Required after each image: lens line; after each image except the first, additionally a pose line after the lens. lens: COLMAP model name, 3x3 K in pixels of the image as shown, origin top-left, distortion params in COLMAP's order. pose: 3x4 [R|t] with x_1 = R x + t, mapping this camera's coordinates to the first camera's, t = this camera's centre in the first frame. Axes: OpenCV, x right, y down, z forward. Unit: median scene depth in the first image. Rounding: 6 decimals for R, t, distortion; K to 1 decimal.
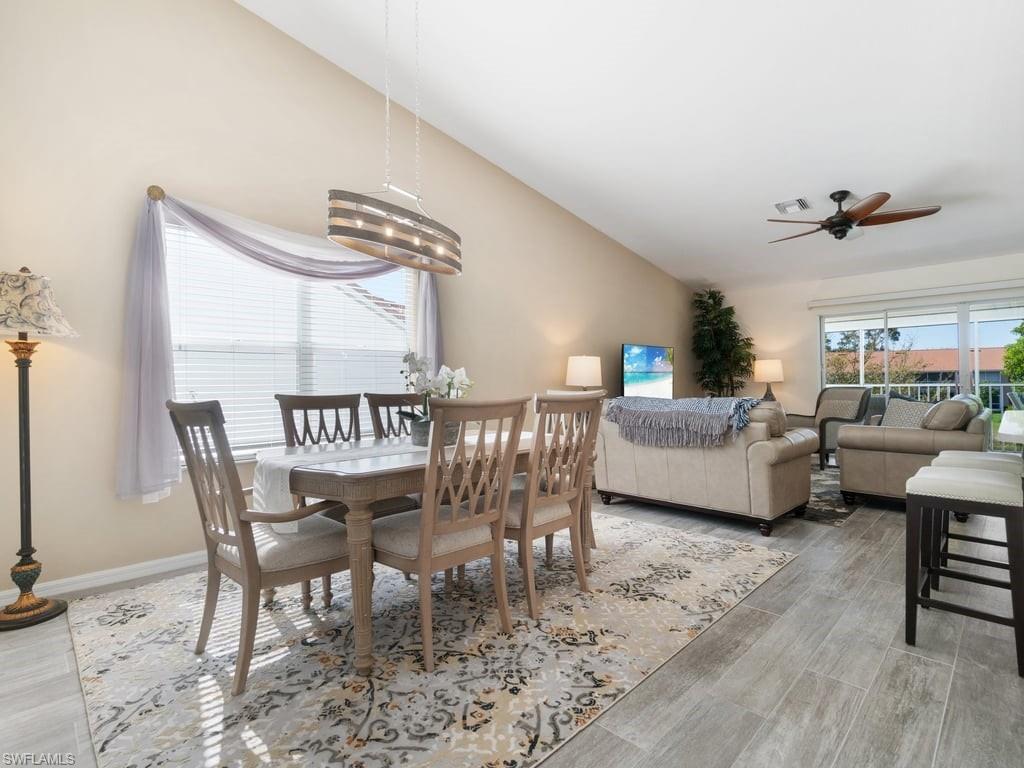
lens RADIAL K [[502.2, 0, 514.8], [0, 502.2, 376.9], [0, 0, 1]] dist [-0.005109, 0.000111]
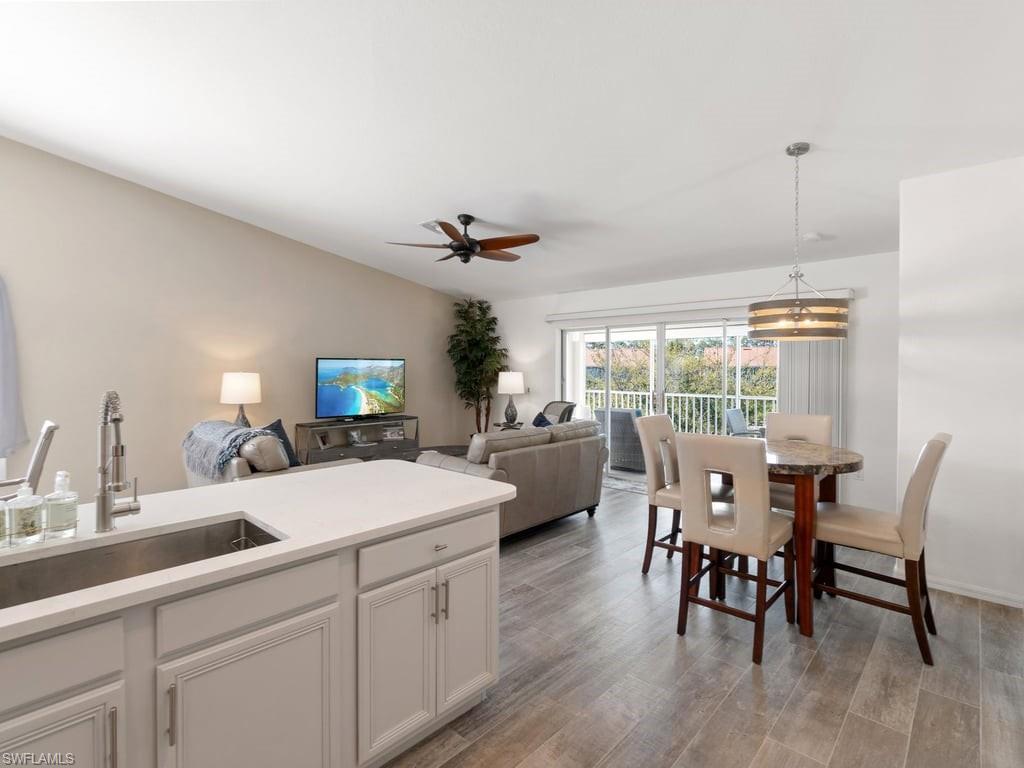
lens RADIAL K [[490.4, 0, 504.9], [0, 490.4, 378.7], [0, 0, 1]] dist [-0.000723, -0.000253]
pose [[0.999602, 0.016374, 0.022960, 0.615748], [-0.017081, 0.999375, 0.030960, -0.065518], [-0.022439, -0.031340, 0.999257, 0.008473]]
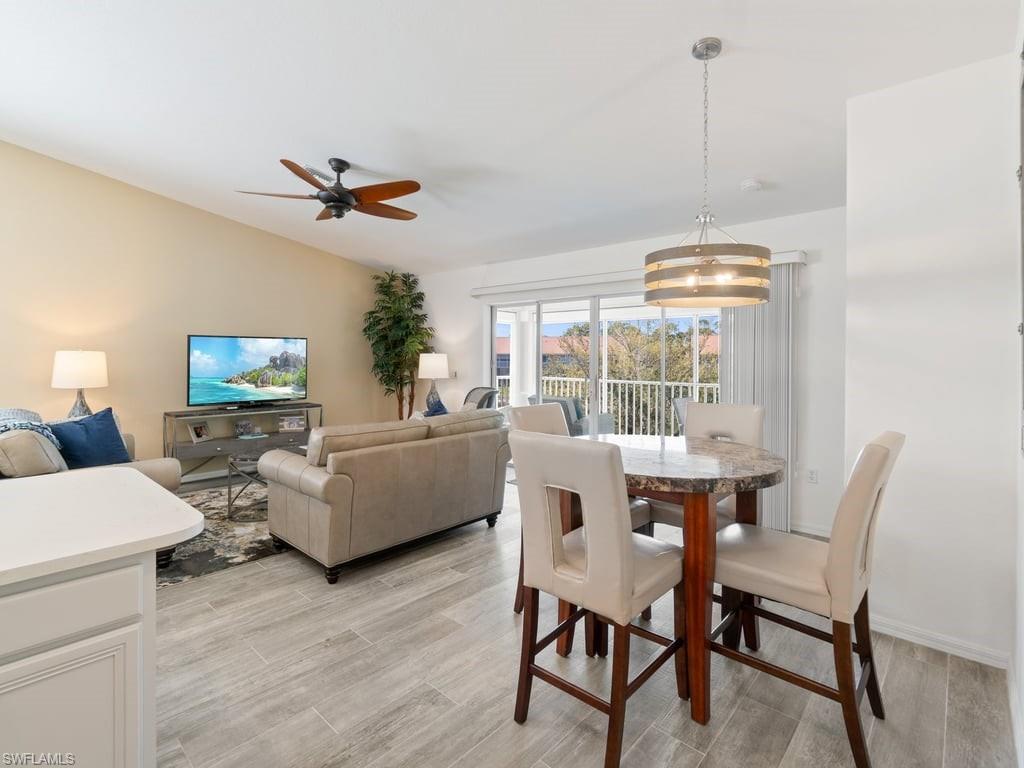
lens RADIAL K [[498.6, 0, 496.8], [0, 498.6, 362.0], [0, 0, 1]] dist [-0.004006, 0.000430]
pose [[0.999176, 0.020449, 0.035064, 0.768511], [-0.021318, 0.999470, 0.024588, -0.055829], [-0.034542, -0.025316, 0.999083, 0.143203]]
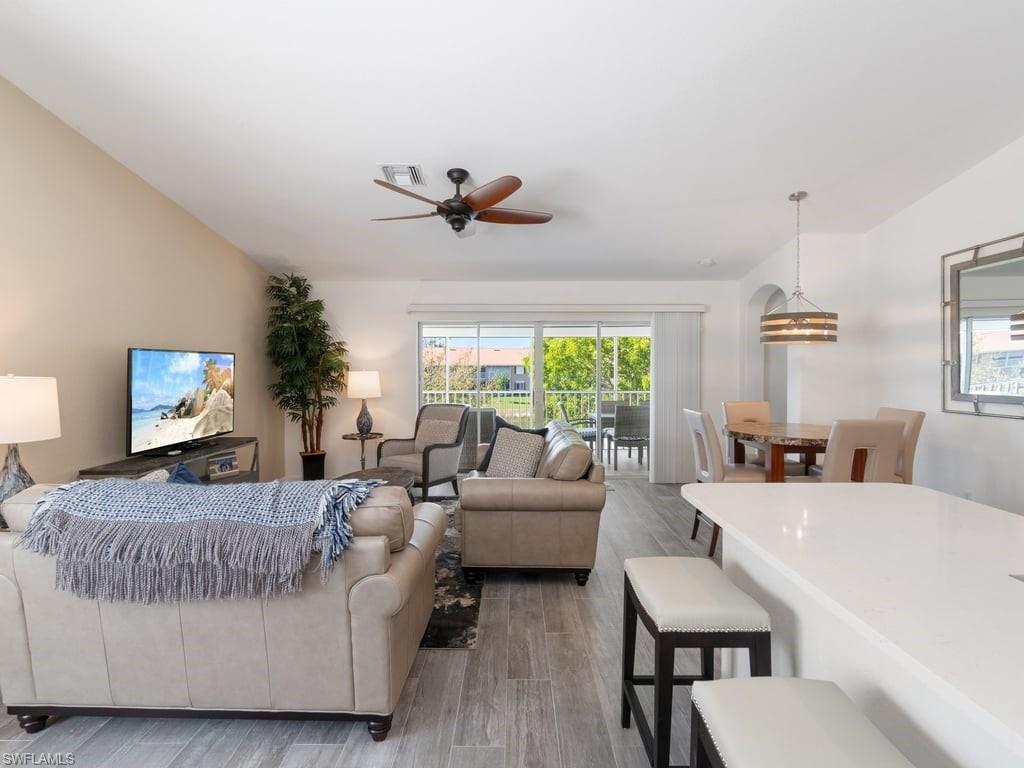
lens RADIAL K [[498.2, 0, 507.7], [0, 498.2, 381.5], [0, 0, 1]] dist [-0.003866, 0.001026]
pose [[0.718287, -0.004194, 0.695734, 0.141269], [-0.018028, 0.999534, 0.024638, -0.052934], [-0.695513, -0.030239, 0.717877, 0.328747]]
